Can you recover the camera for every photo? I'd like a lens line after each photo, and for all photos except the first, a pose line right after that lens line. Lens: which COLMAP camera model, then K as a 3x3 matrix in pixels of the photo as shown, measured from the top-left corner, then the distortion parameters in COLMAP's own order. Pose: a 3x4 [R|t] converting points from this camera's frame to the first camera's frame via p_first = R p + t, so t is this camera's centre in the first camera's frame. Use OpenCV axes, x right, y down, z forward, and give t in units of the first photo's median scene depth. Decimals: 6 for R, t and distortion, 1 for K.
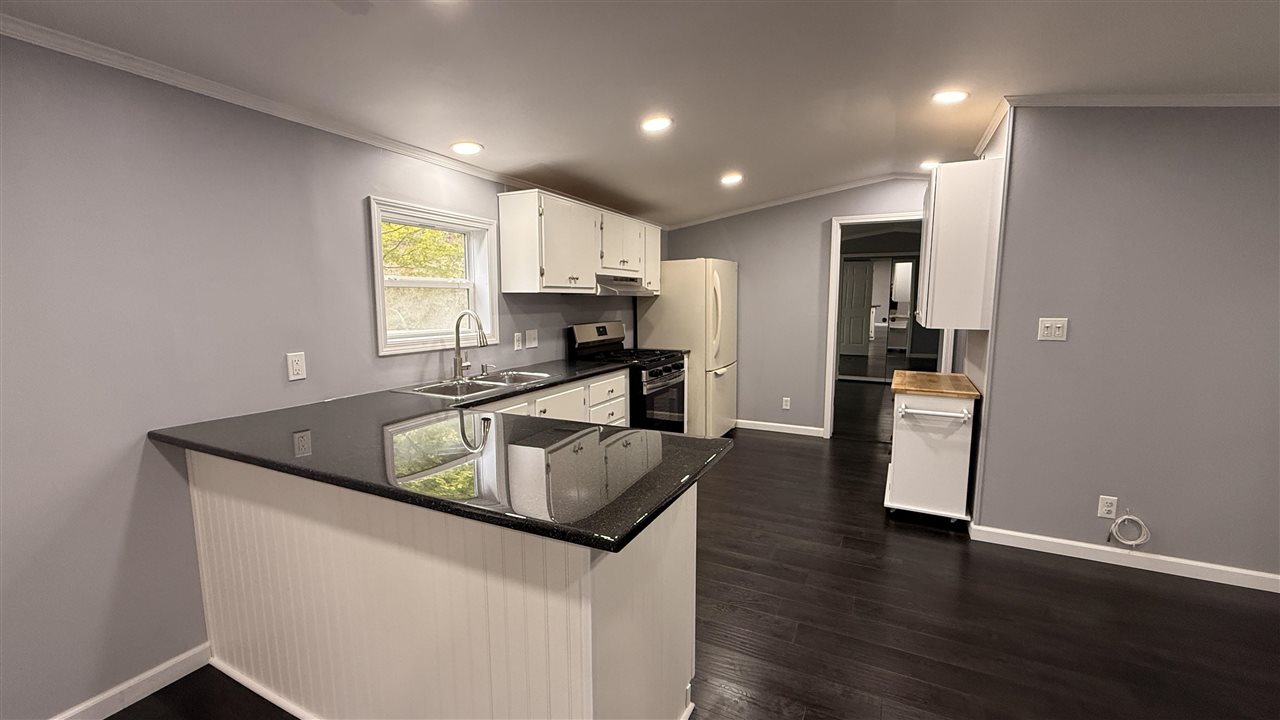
lens RADIAL K [[503.1, 0, 630.3], [0, 503.1, 359.7], [0, 0, 1]] dist [-0.000791, -0.000116]
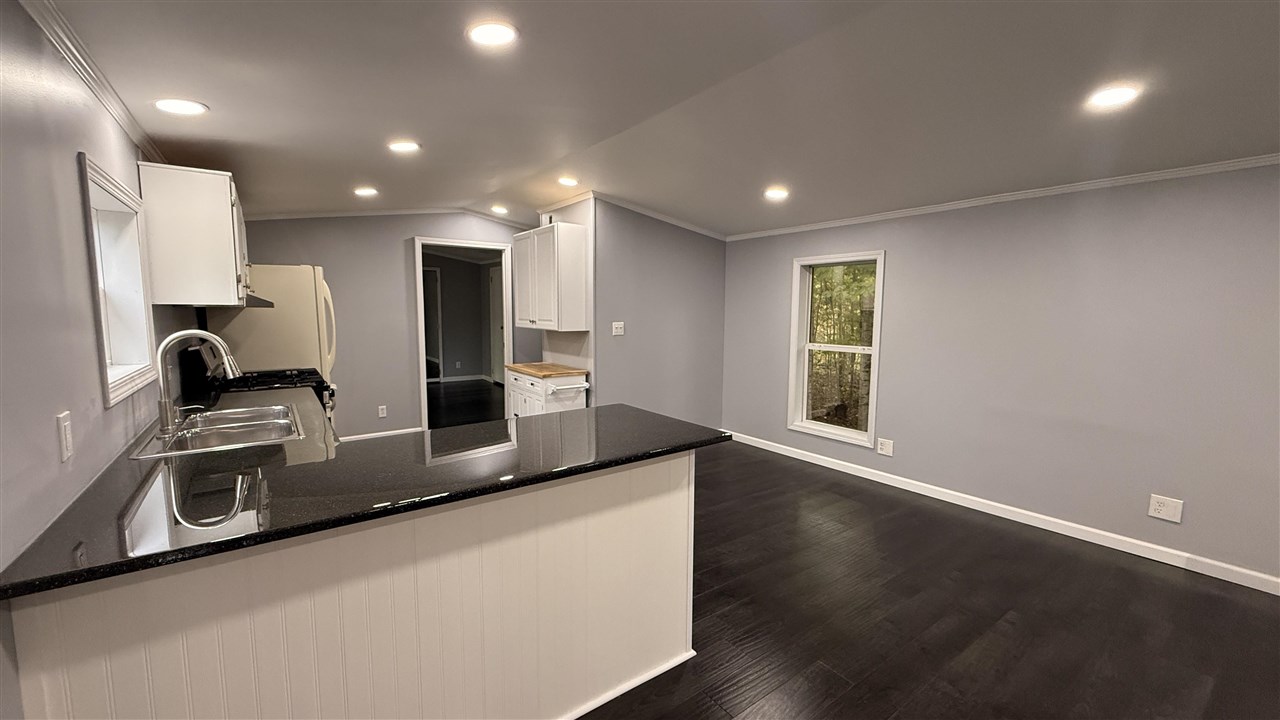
lens RADIAL K [[503.1, 0, 630.3], [0, 503.1, 359.7], [0, 0, 1]] dist [-0.000791, -0.000116]
pose [[0.471941, -0.088777, 0.877149, -0.578235], [0.099575, 0.993918, 0.047020, -0.026137], [-0.875989, 0.065152, 0.477911, 0.106870]]
